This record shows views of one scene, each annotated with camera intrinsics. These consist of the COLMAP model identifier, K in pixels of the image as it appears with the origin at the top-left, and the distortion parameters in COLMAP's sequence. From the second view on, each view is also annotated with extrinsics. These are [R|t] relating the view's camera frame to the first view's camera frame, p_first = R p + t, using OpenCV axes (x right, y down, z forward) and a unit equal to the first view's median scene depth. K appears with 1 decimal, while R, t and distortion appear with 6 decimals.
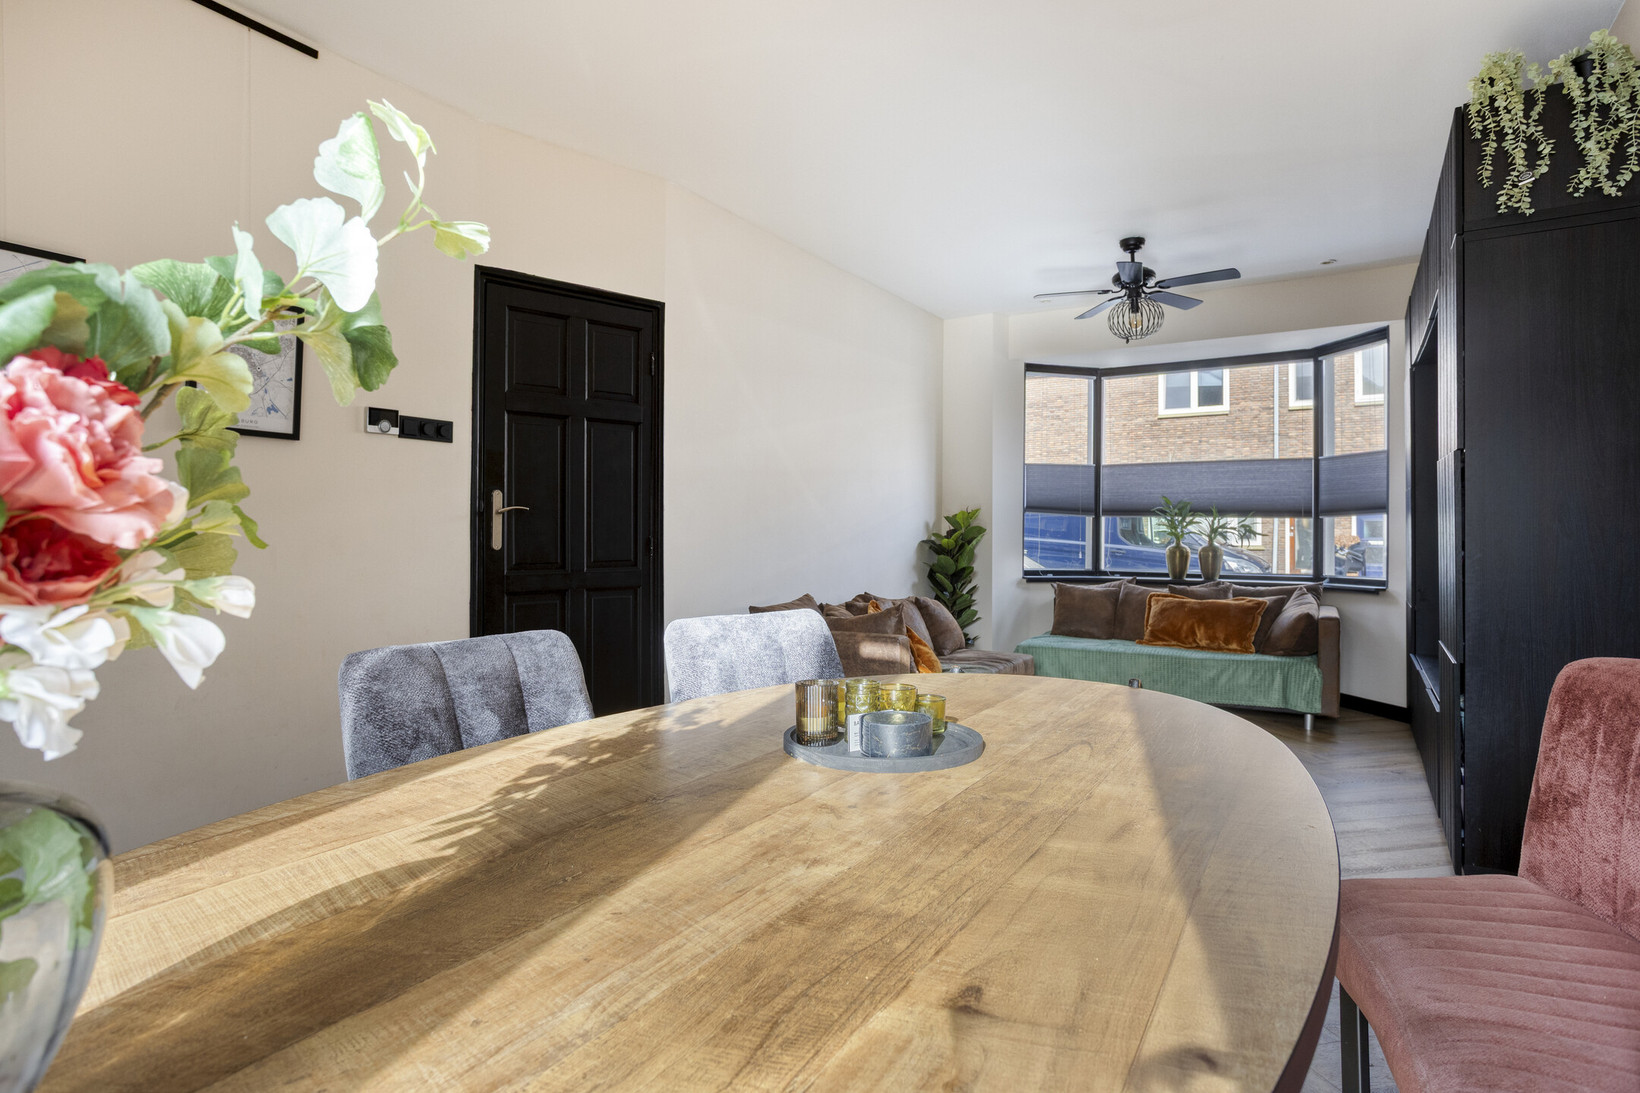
lens RADIAL K [[900.3, 0, 789.0], [0, 900.3, 548.9], [0, 0, 1]] dist [-0.022817, -0.000307]
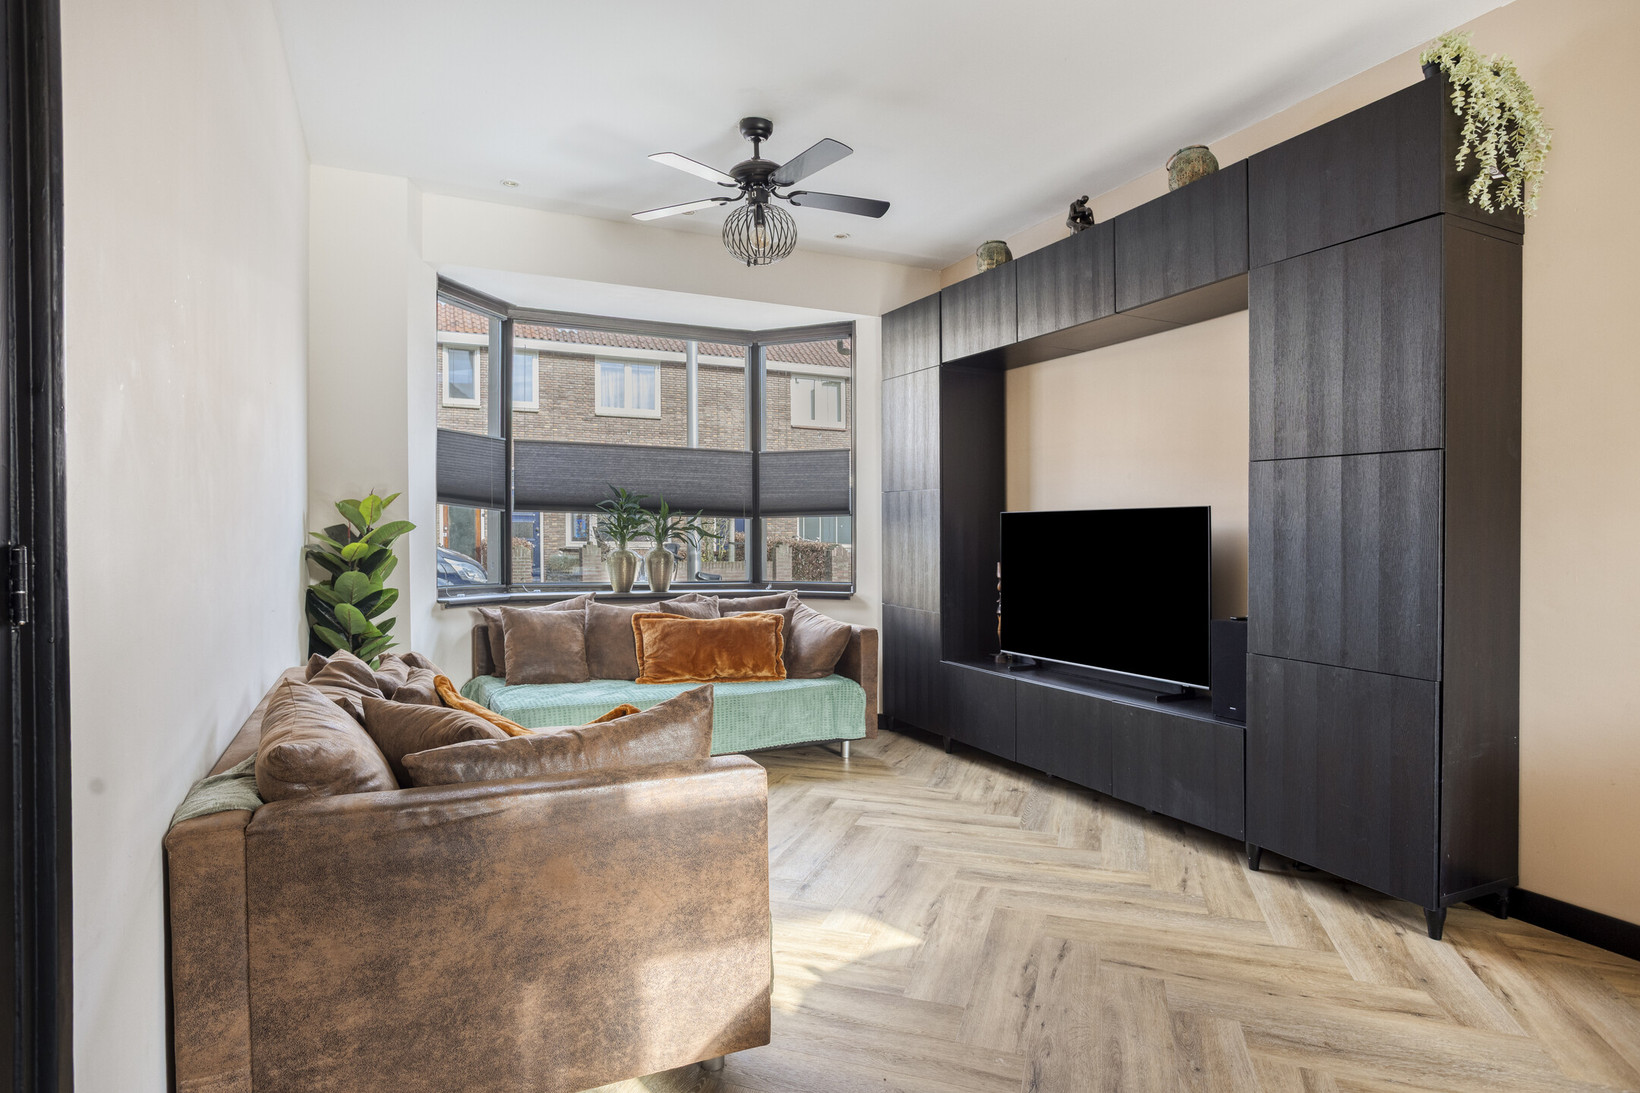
lens RADIAL K [[900.3, 0, 789.0], [0, 900.3, 548.9], [0, 0, 1]] dist [-0.022817, -0.000307]
pose [[0.544806, -0.010259, 0.838500, -0.157906], [0.010281, 0.999932, 0.005554, -0.007949], [-0.838499, 0.005595, 0.544874, 0.463663]]
